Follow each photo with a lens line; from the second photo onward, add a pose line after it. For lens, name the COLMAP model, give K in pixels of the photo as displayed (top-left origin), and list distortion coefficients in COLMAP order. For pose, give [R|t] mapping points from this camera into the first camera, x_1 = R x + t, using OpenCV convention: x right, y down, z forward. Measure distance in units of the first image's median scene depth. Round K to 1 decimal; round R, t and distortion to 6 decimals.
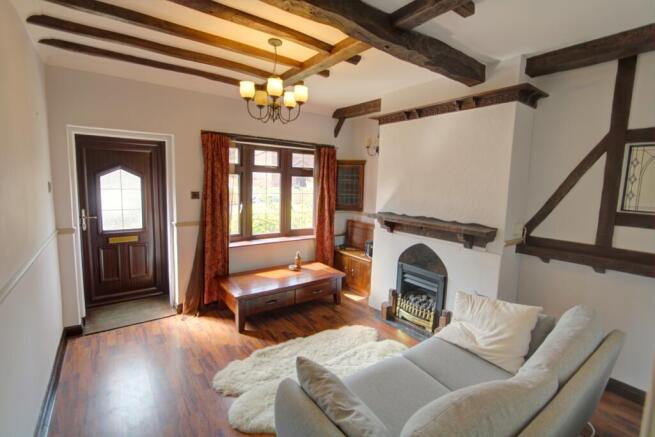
lens RADIAL K [[306.4, 0, 331.4], [0, 306.4, 218.6], [0, 0, 1]] dist [-0.015040, 0.000596]
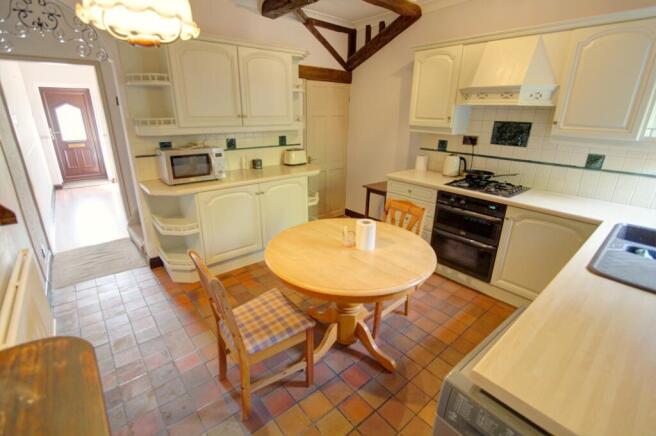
lens RADIAL K [[306.9, 0, 327.0], [0, 306.9, 214.7], [0, 0, 1]] dist [-0.015040, 0.000596]
pose [[0.998082, -0.046306, 0.041078, 0.766370], [0.037089, 0.978669, 0.202067, 0.170947], [-0.049559, -0.200156, 0.978510, -0.997774]]
